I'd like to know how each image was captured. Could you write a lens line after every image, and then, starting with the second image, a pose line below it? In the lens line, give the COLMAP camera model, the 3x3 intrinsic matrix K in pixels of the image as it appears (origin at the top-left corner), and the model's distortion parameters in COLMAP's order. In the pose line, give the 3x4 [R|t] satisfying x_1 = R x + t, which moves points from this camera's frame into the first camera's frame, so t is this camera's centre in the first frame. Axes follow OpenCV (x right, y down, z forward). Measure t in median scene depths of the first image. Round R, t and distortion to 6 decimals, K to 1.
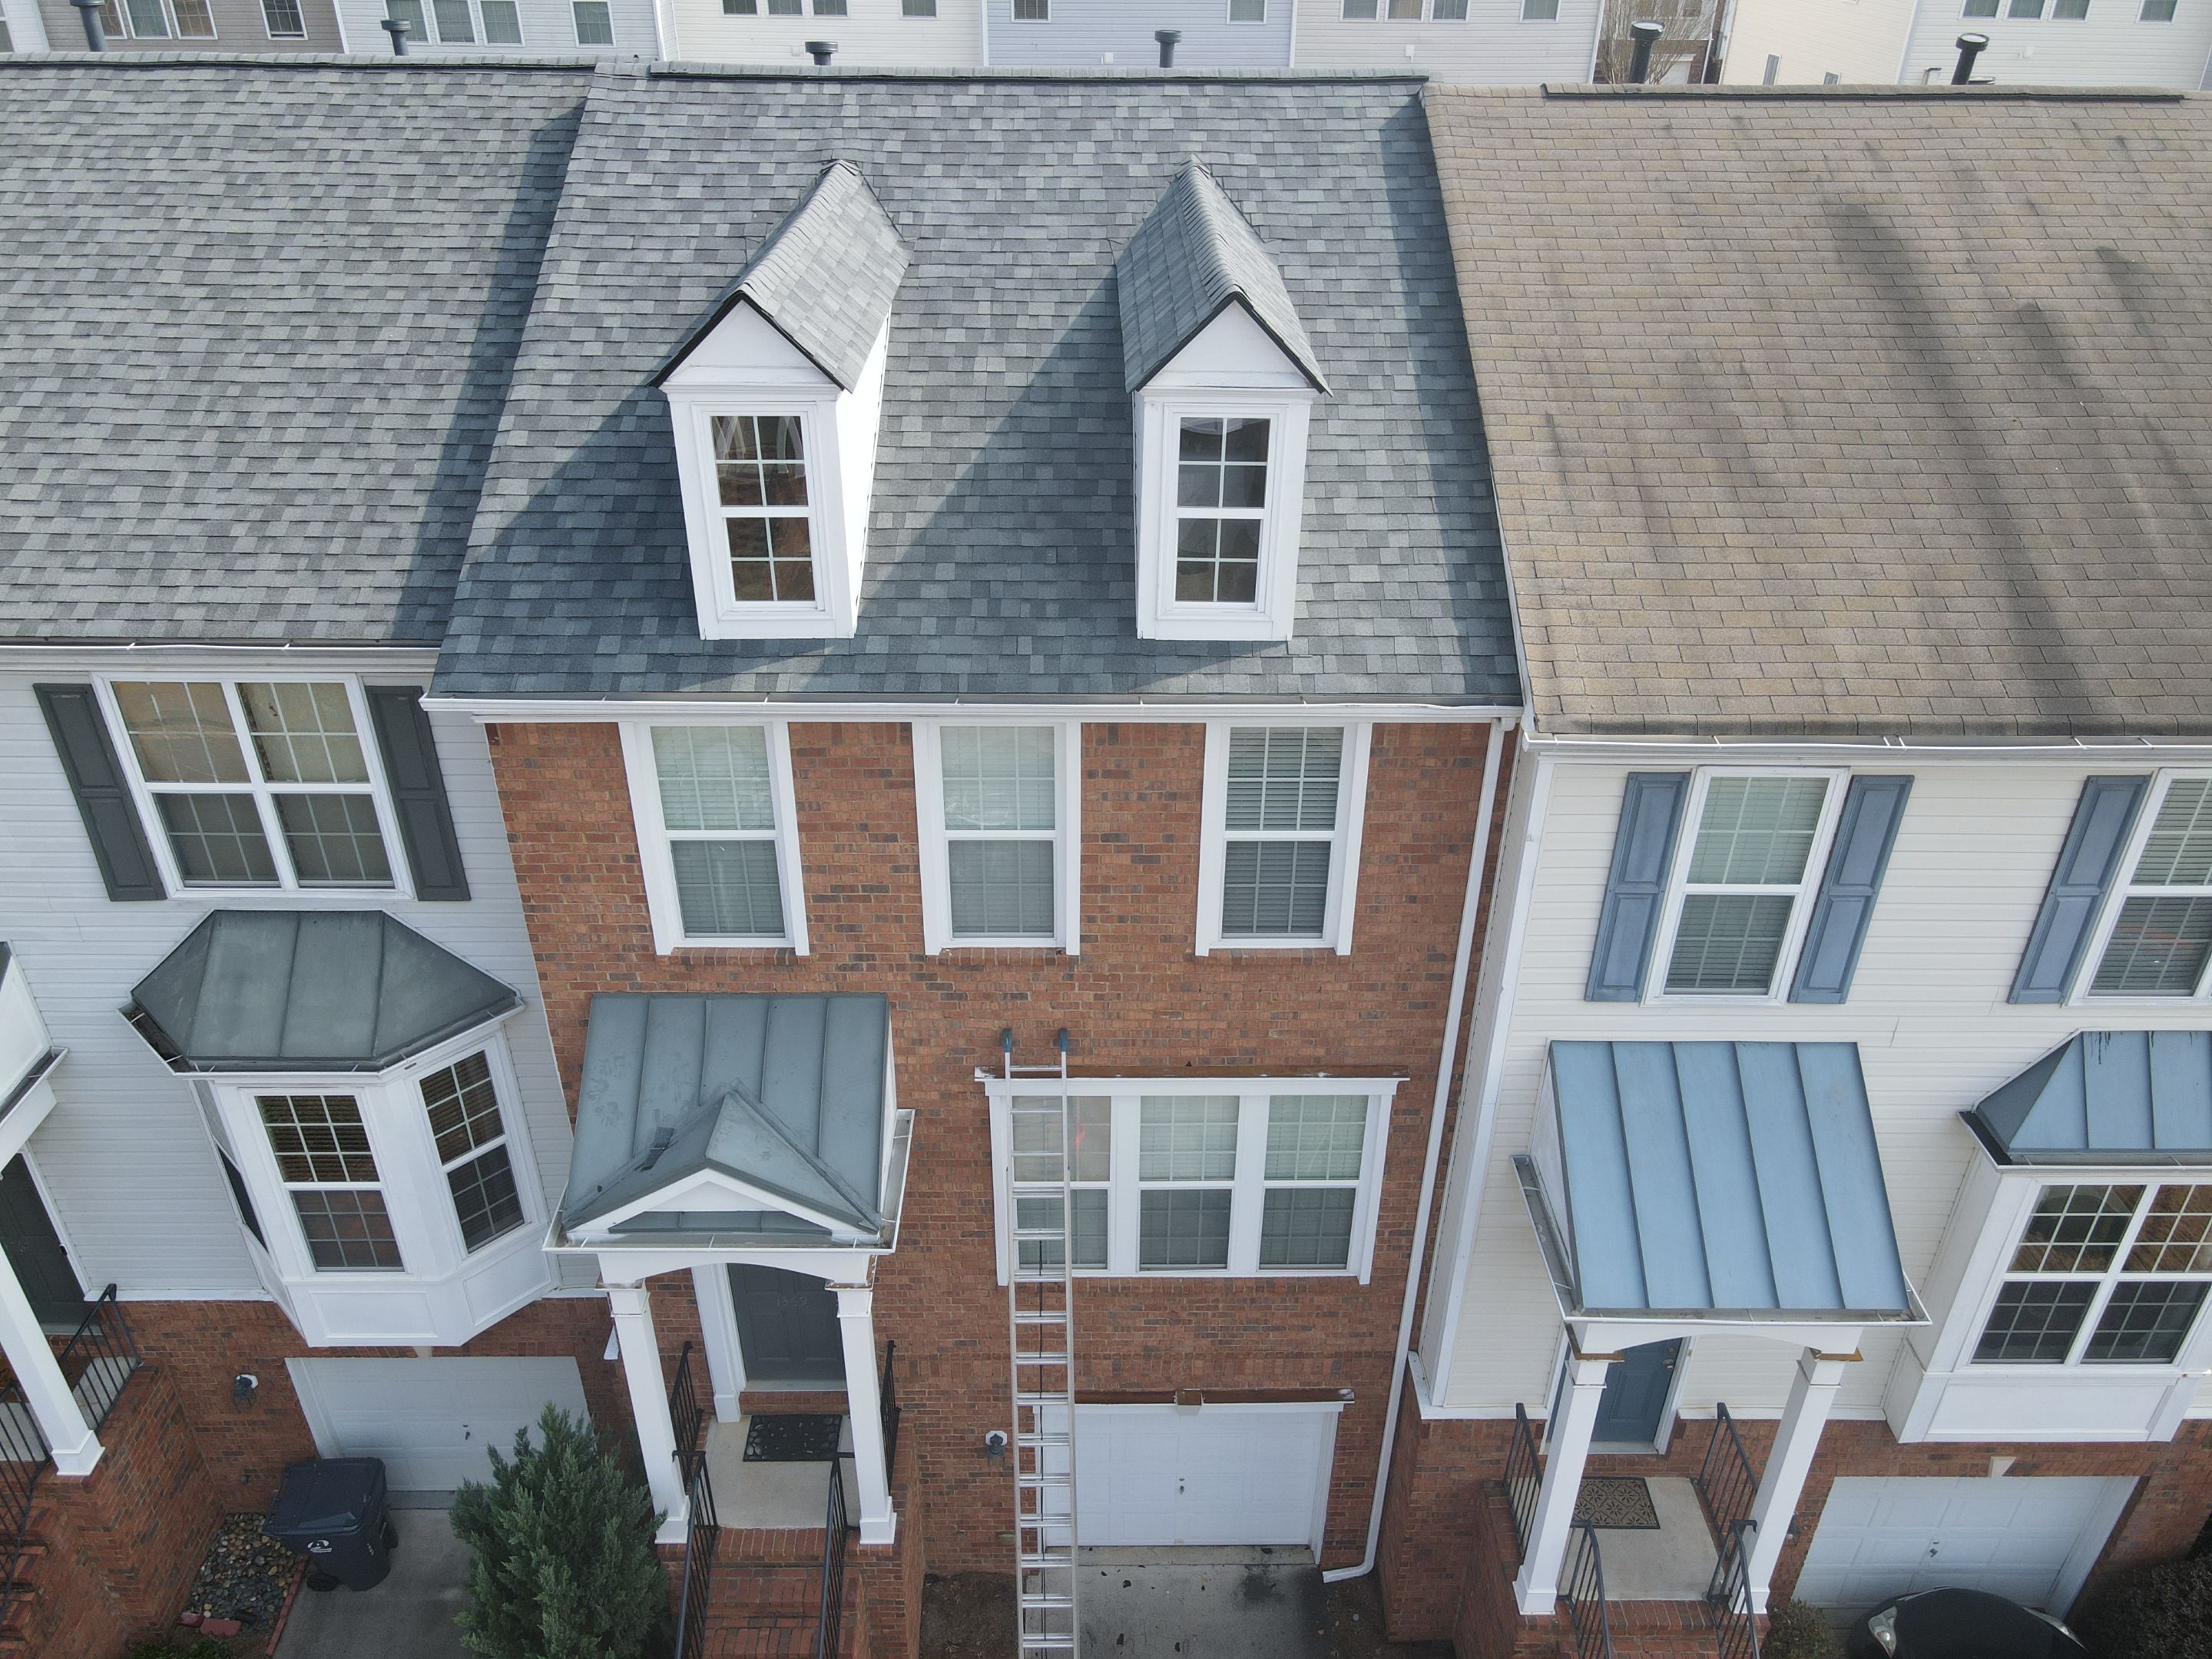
lens RADIAL K [[1625.1, 0, 1106.2], [0, 1625.1, 822.1], [0, 0, 1]] dist [-0.003849, 0.020237]
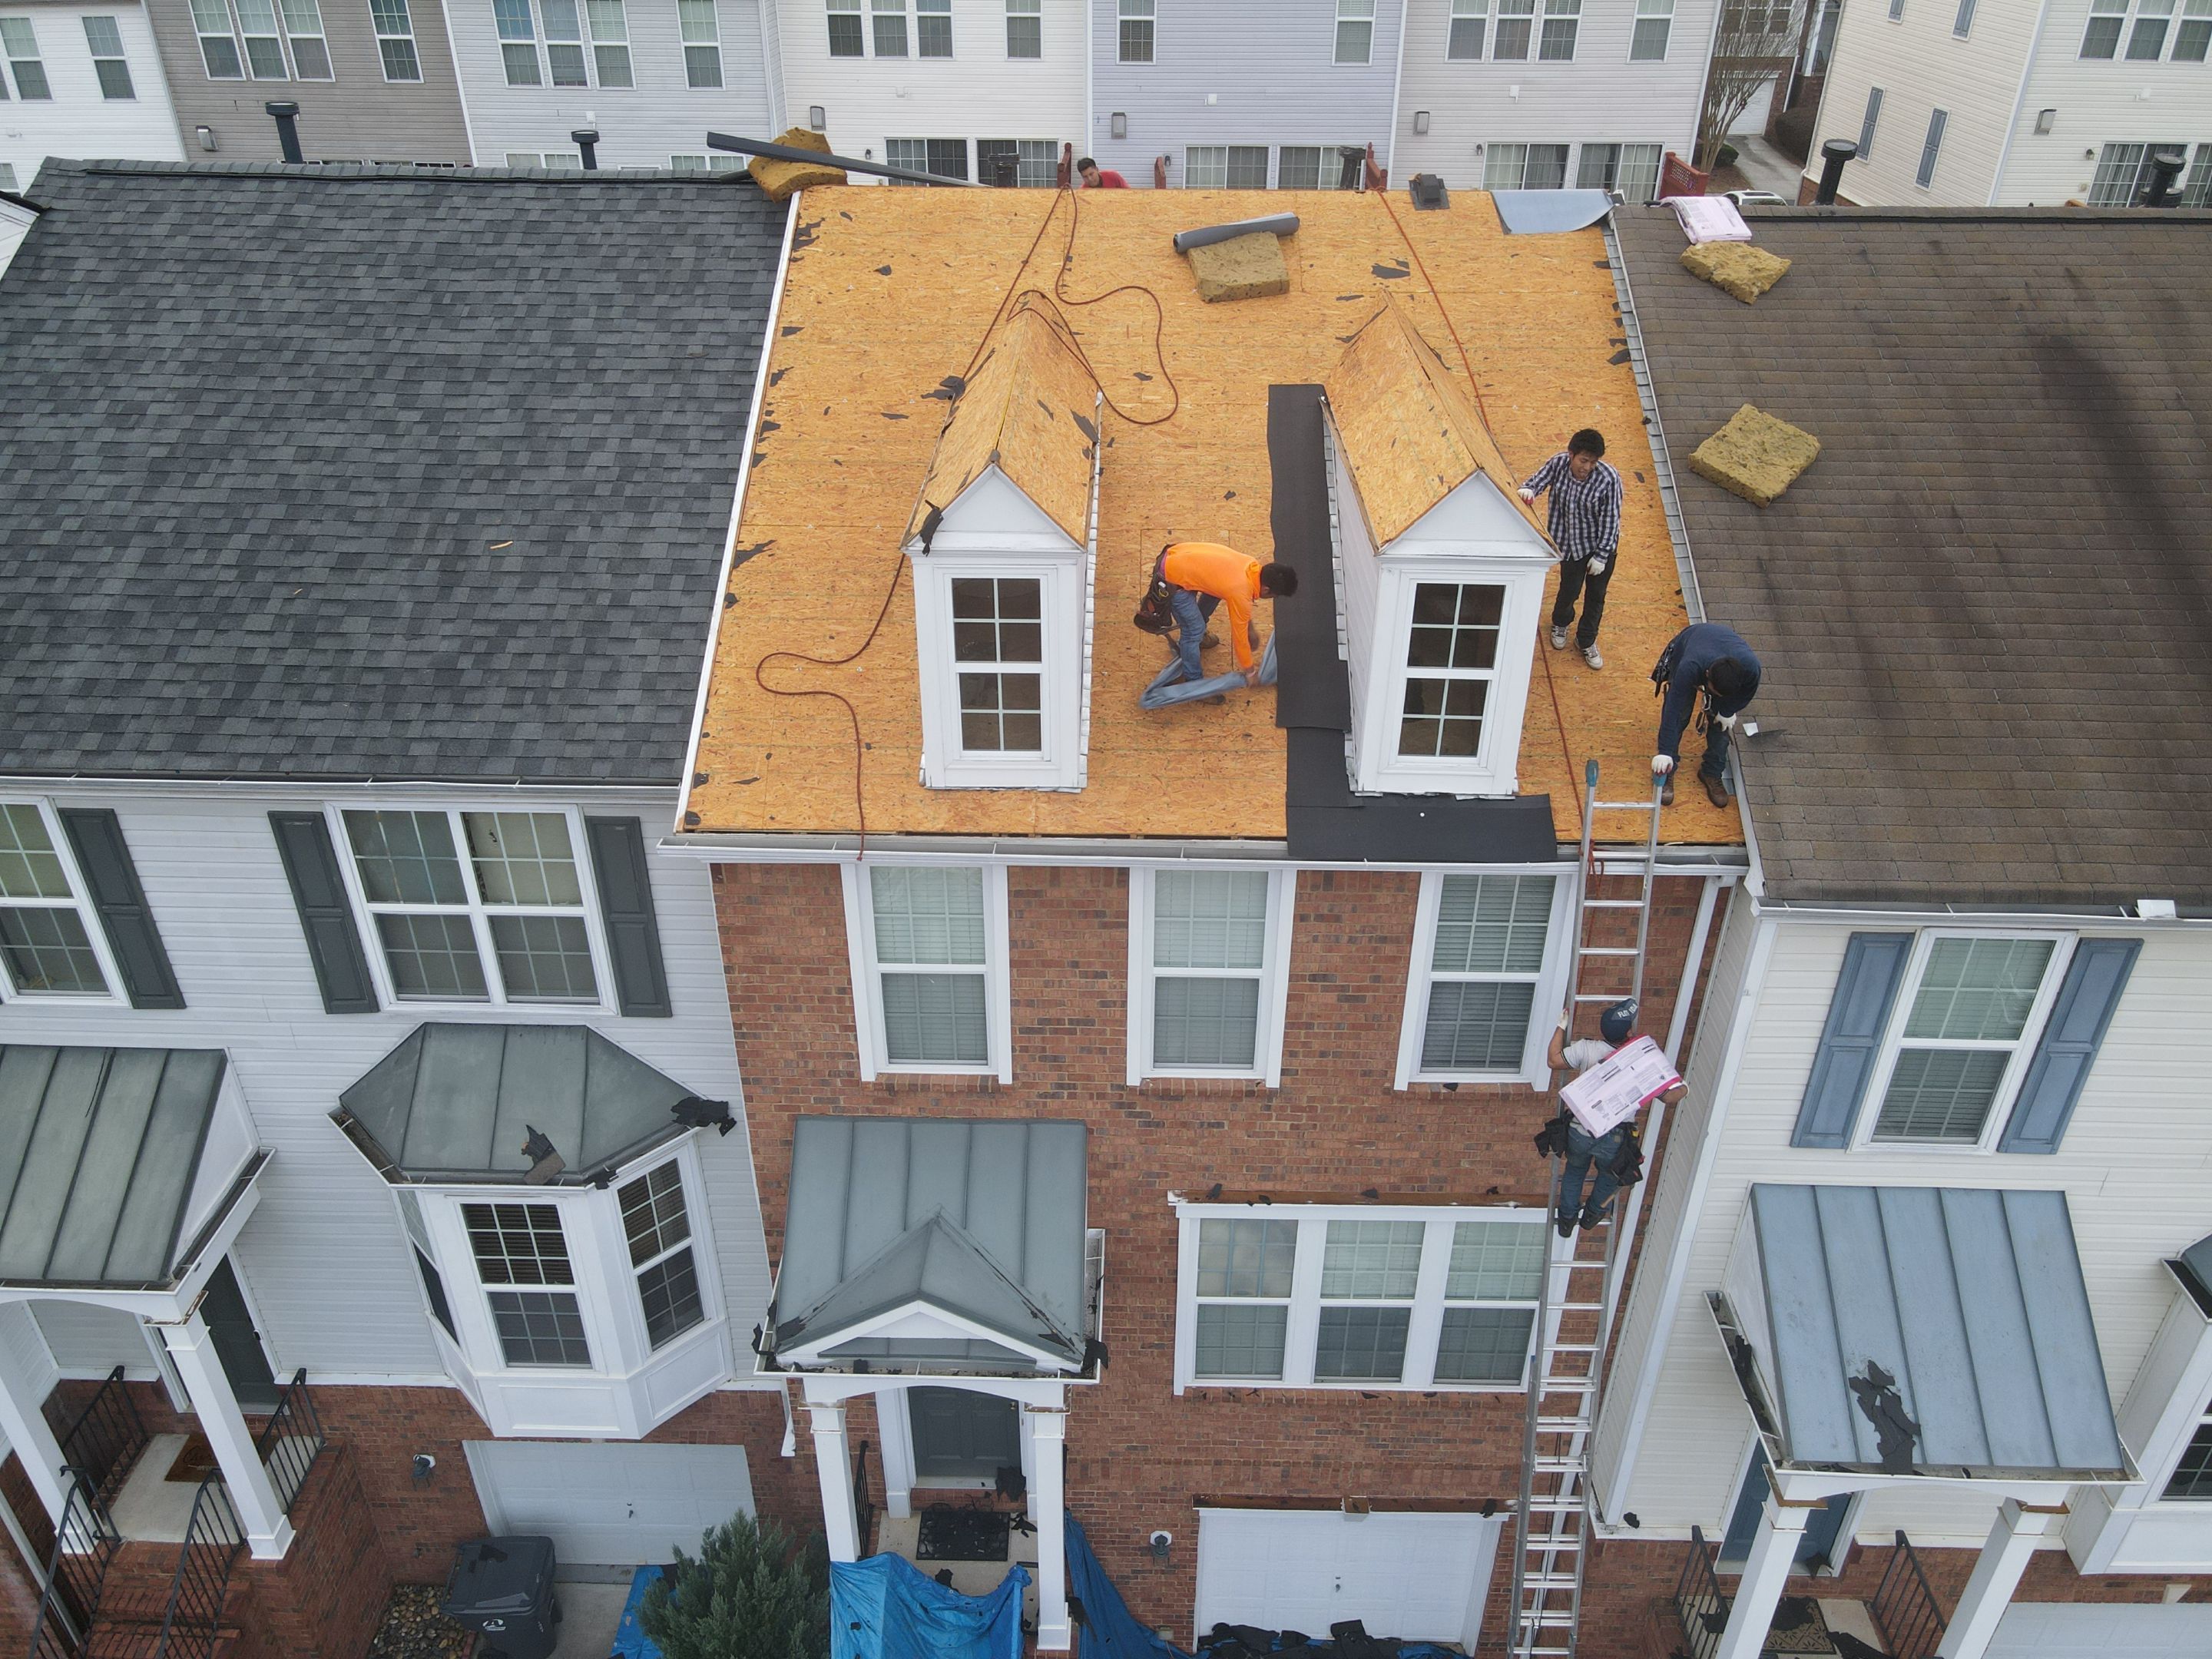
lens RADIAL K [[1625.1, 0, 1104.7], [0, 1625.1, 820.3], [0, 0, 1]] dist [-0.003849, 0.020237]
pose [[0.999555, 0.011590, -0.027483, -0.097435], [-0.011517, 0.999930, 0.002825, -0.084532], [0.027514, -0.002507, 0.999618, -0.011324]]
